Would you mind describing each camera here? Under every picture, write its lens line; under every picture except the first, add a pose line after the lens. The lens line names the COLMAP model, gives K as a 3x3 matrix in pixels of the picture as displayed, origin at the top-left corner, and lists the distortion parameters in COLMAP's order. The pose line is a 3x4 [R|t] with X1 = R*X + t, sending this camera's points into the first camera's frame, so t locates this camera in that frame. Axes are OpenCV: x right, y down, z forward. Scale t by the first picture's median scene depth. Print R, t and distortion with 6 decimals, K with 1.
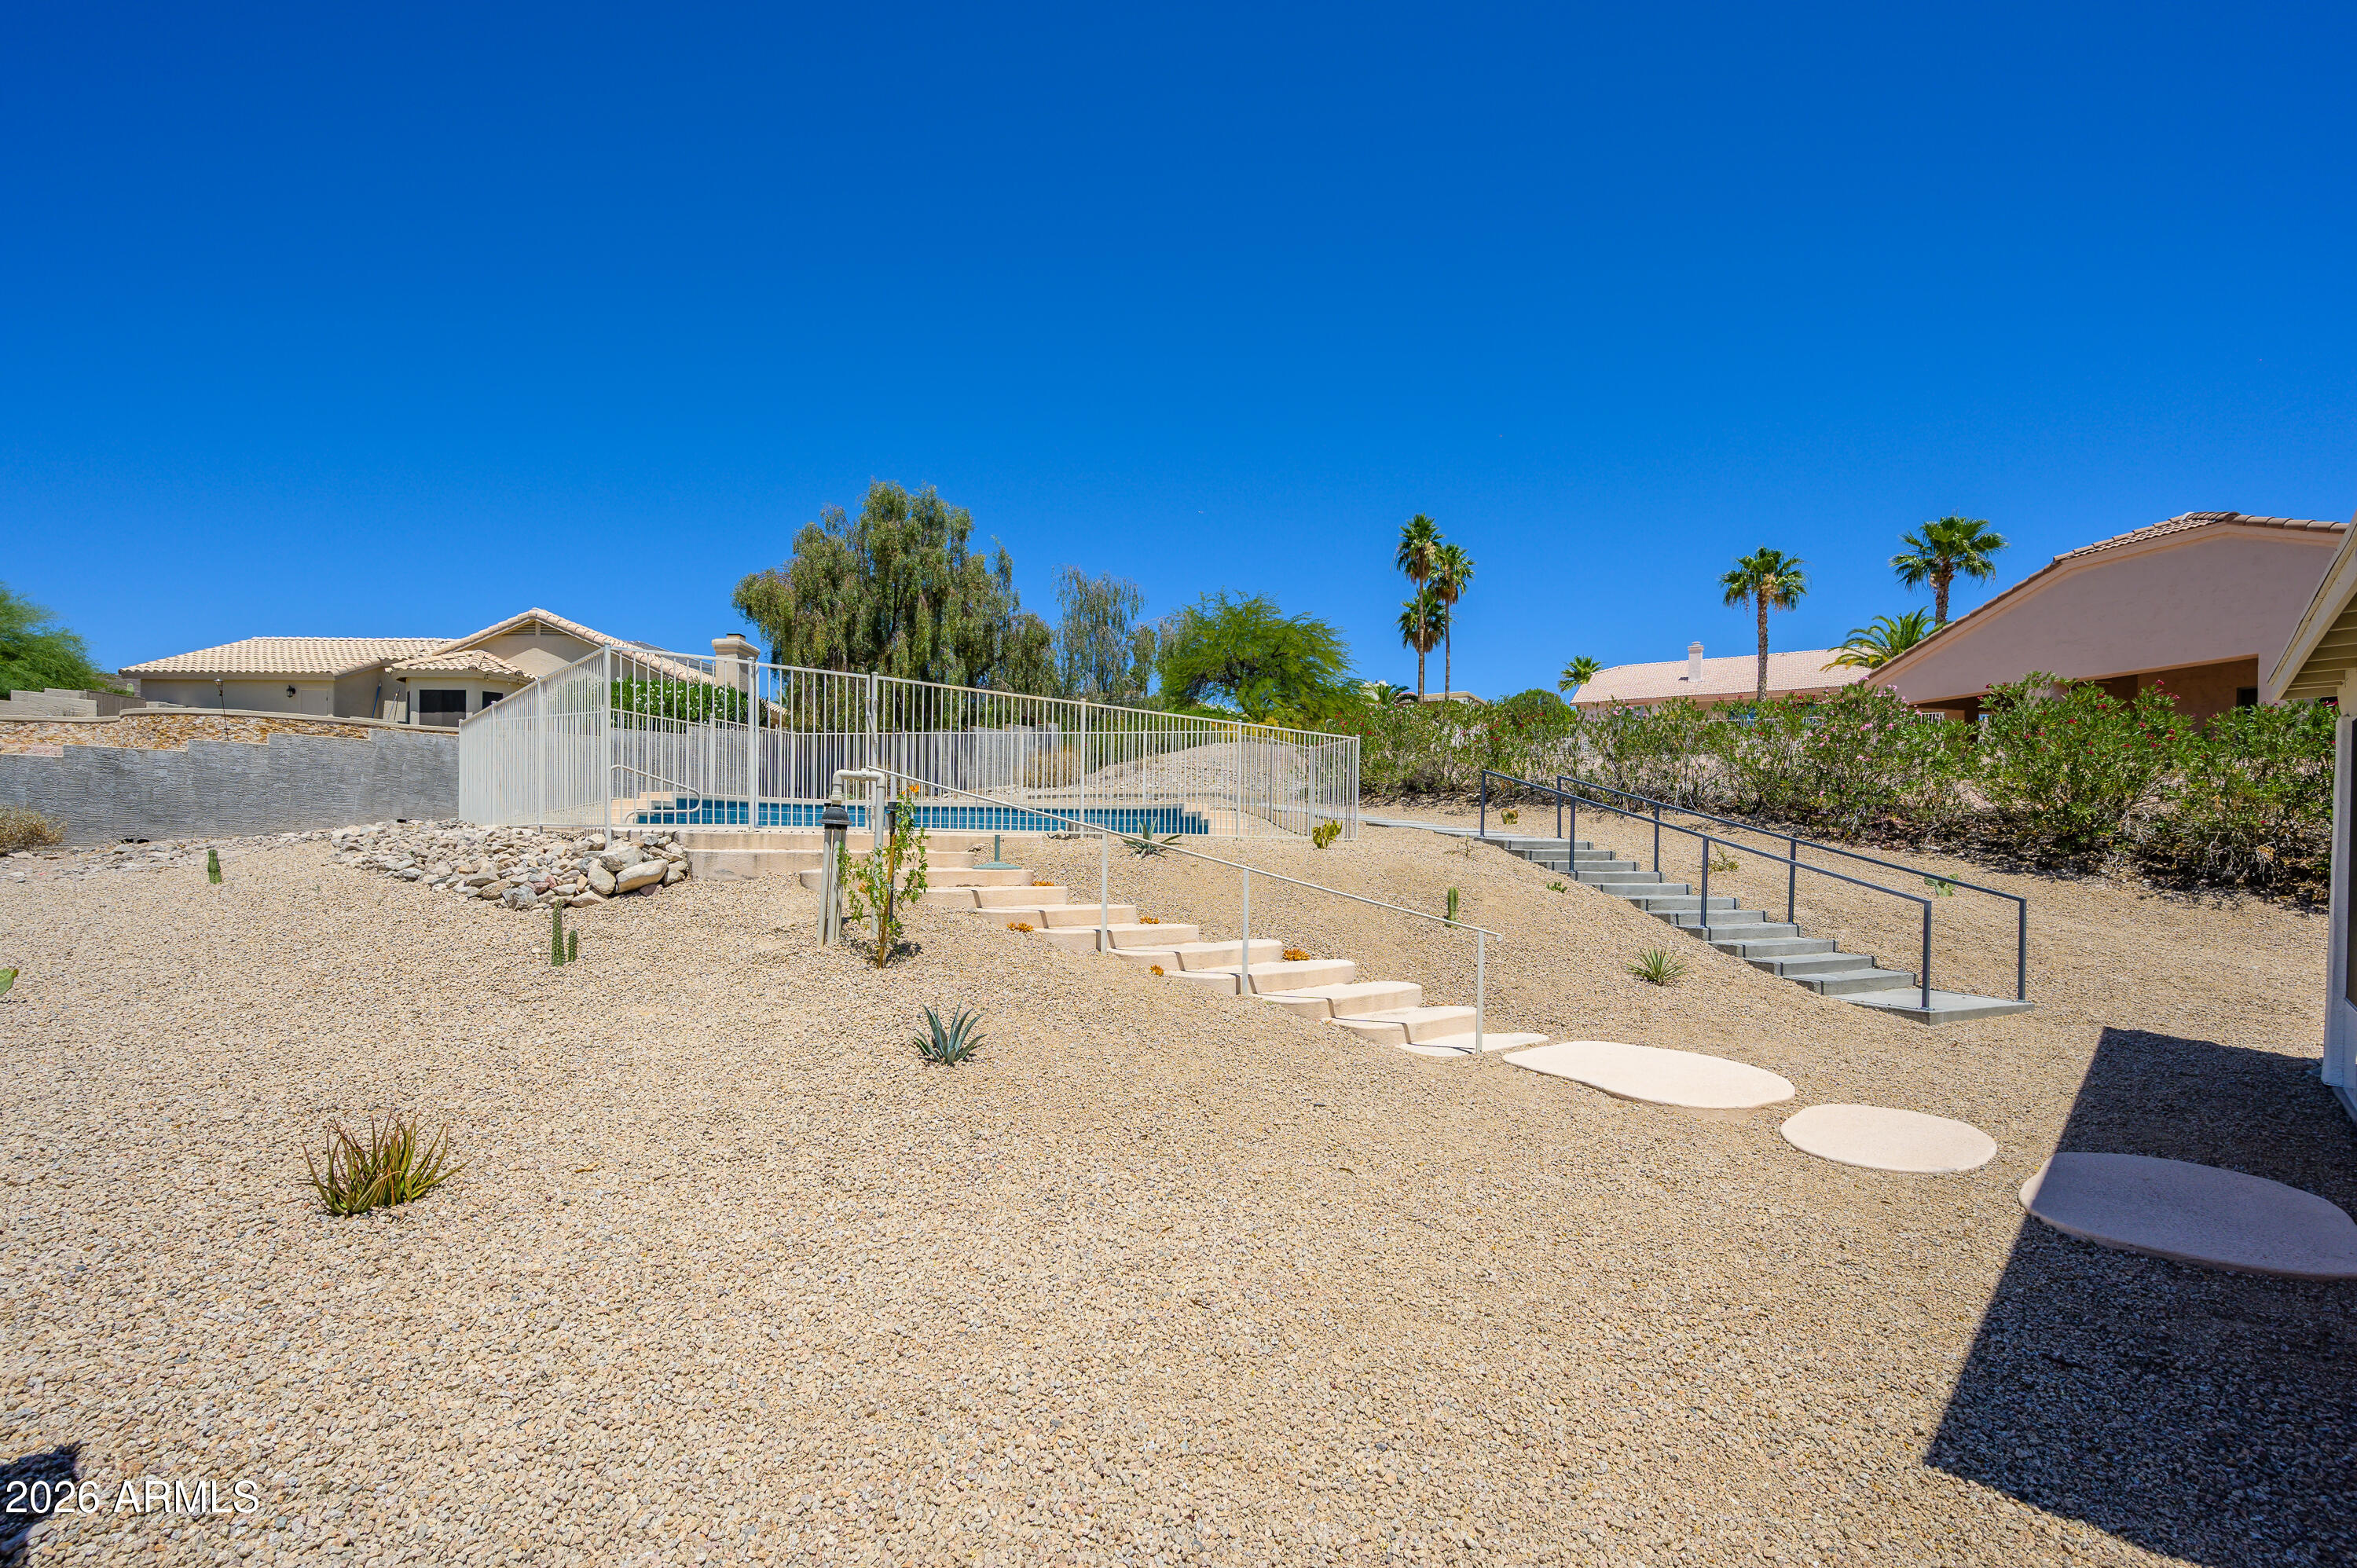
lens RADIAL K [[1005.6, 0, 1177.3], [0, 1005.6, 853.2], [0, 0, 1]] dist [-0.000858, -0.000047]
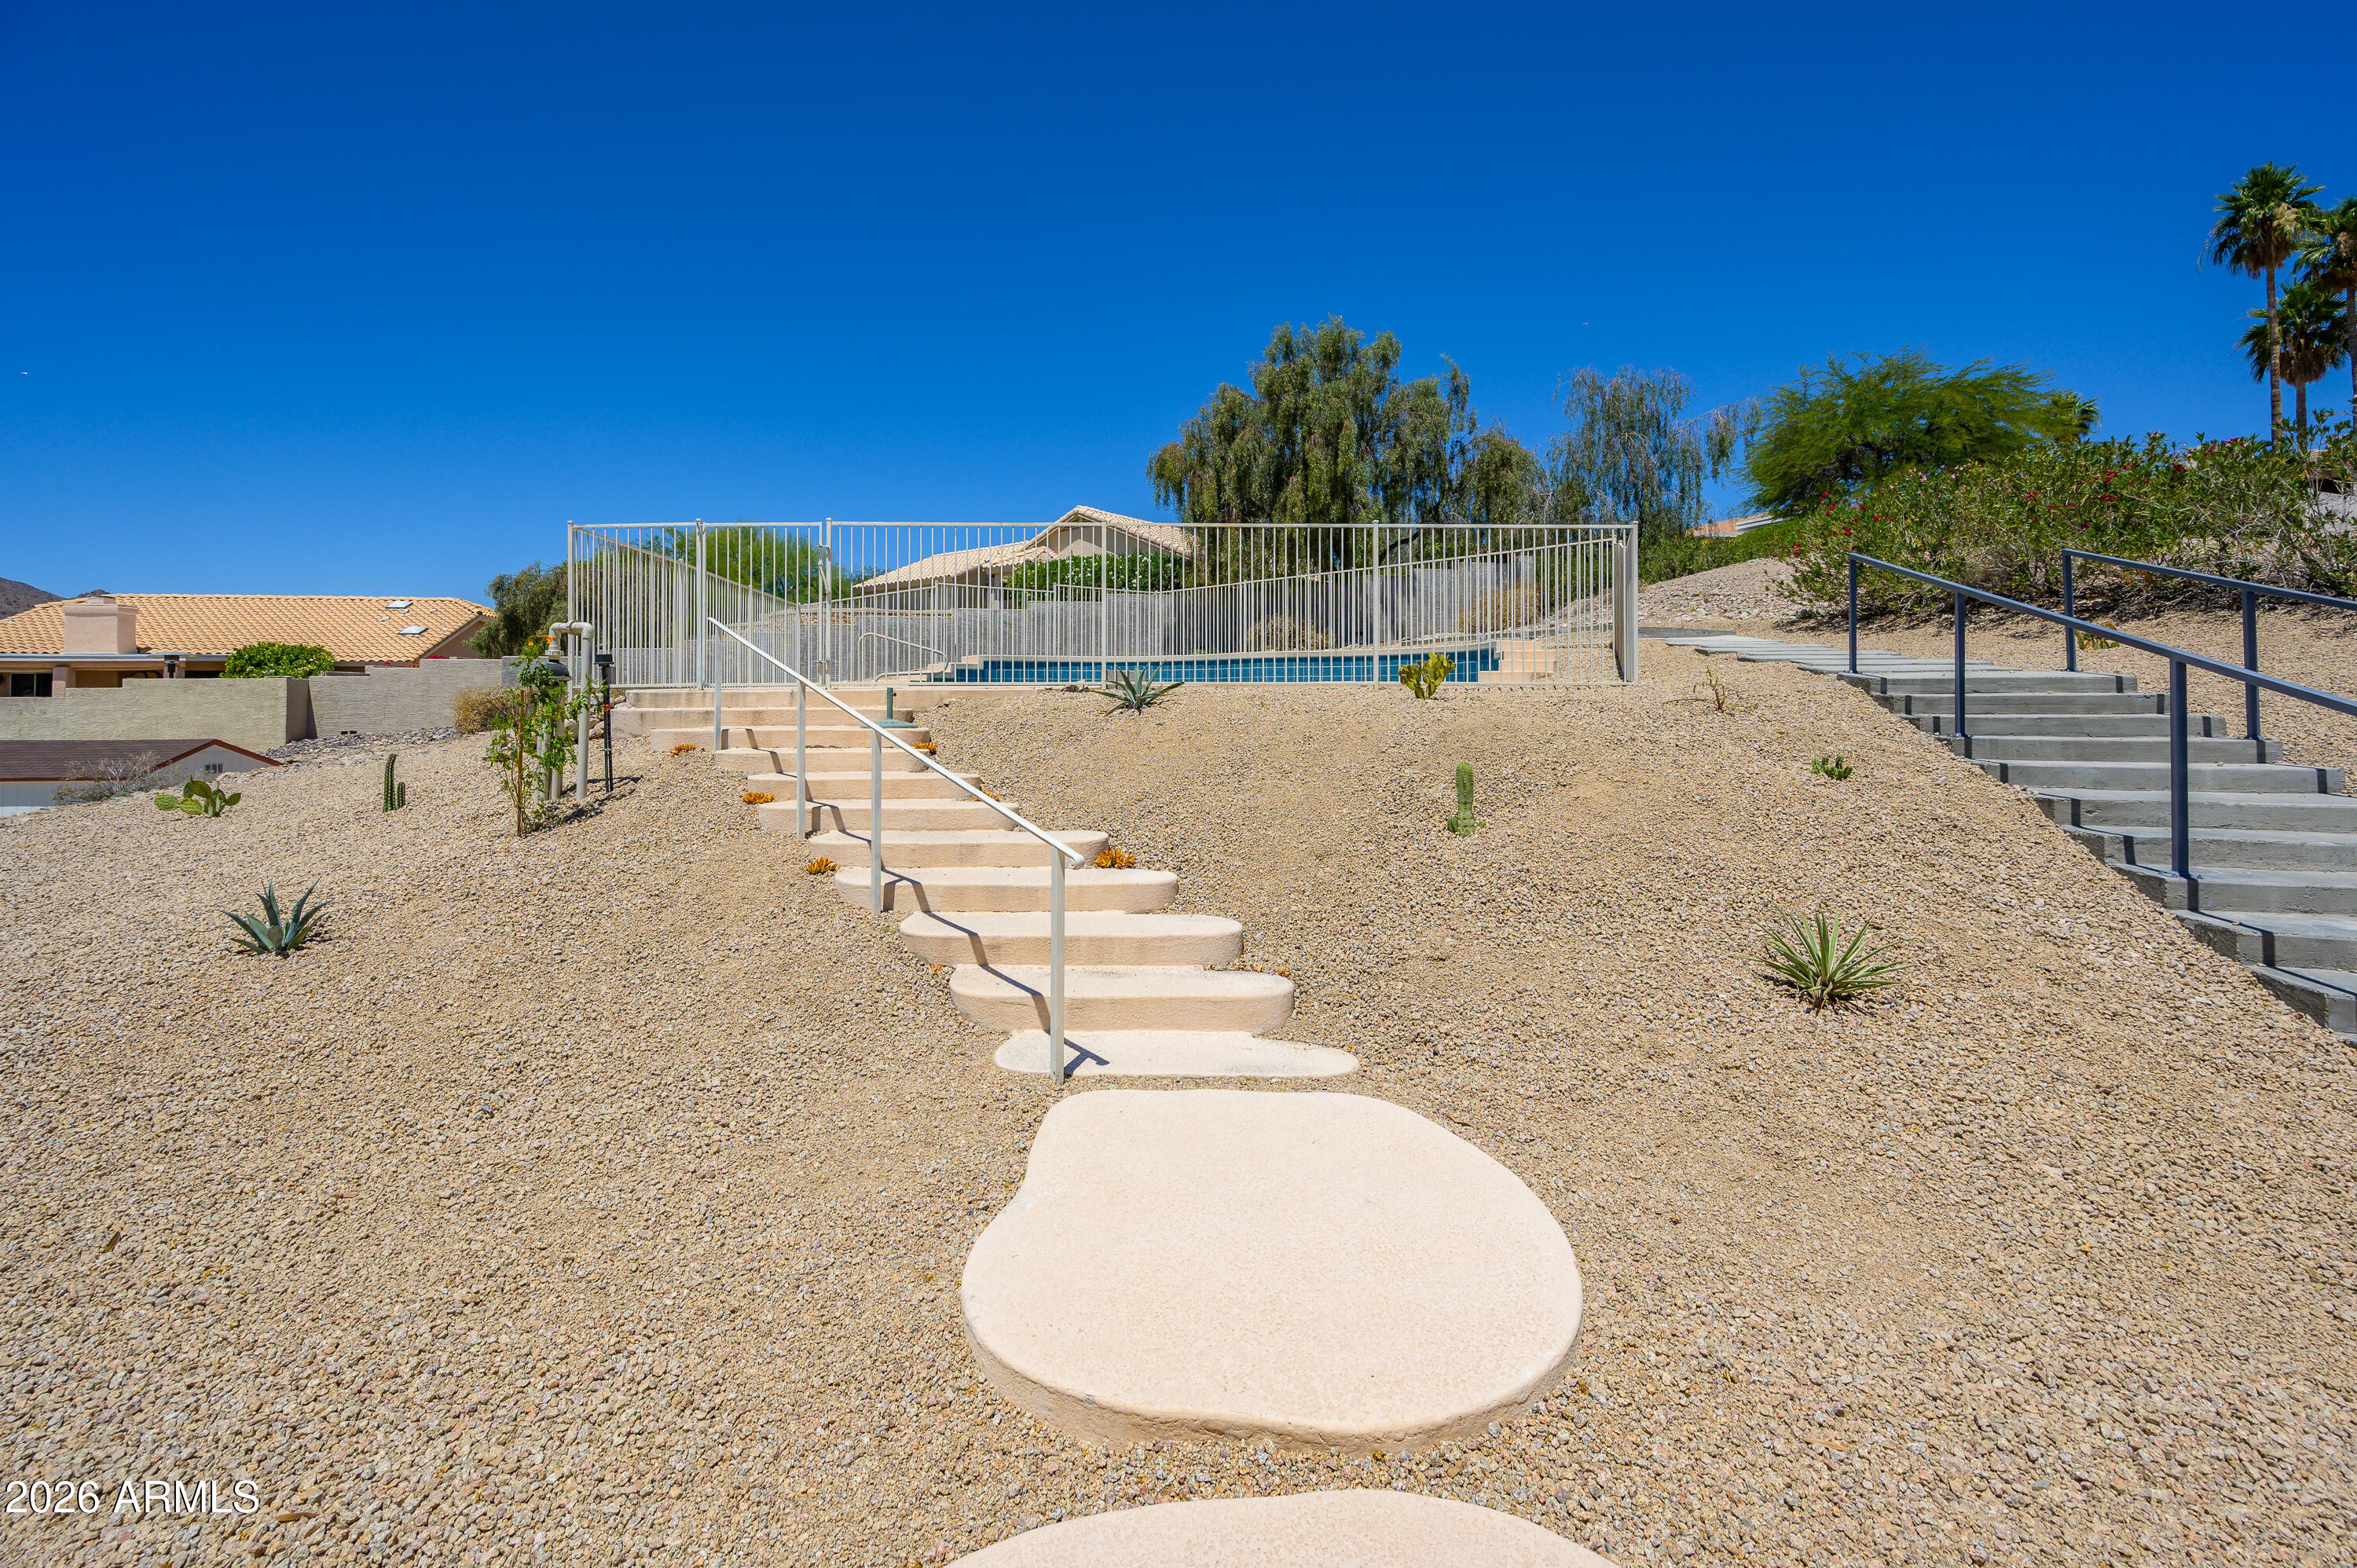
lens RADIAL K [[998.2, 0, 1097.9], [0, 998.2, 692.2], [0, 0, 1]] dist [-0.000241, 0.000275]
pose [[0.776939, -0.019021, -0.629289, 0.168519], [0.007506, 0.999752, -0.020951, 0.001571], [0.629532, 0.011554, 0.776889, 0.154507]]
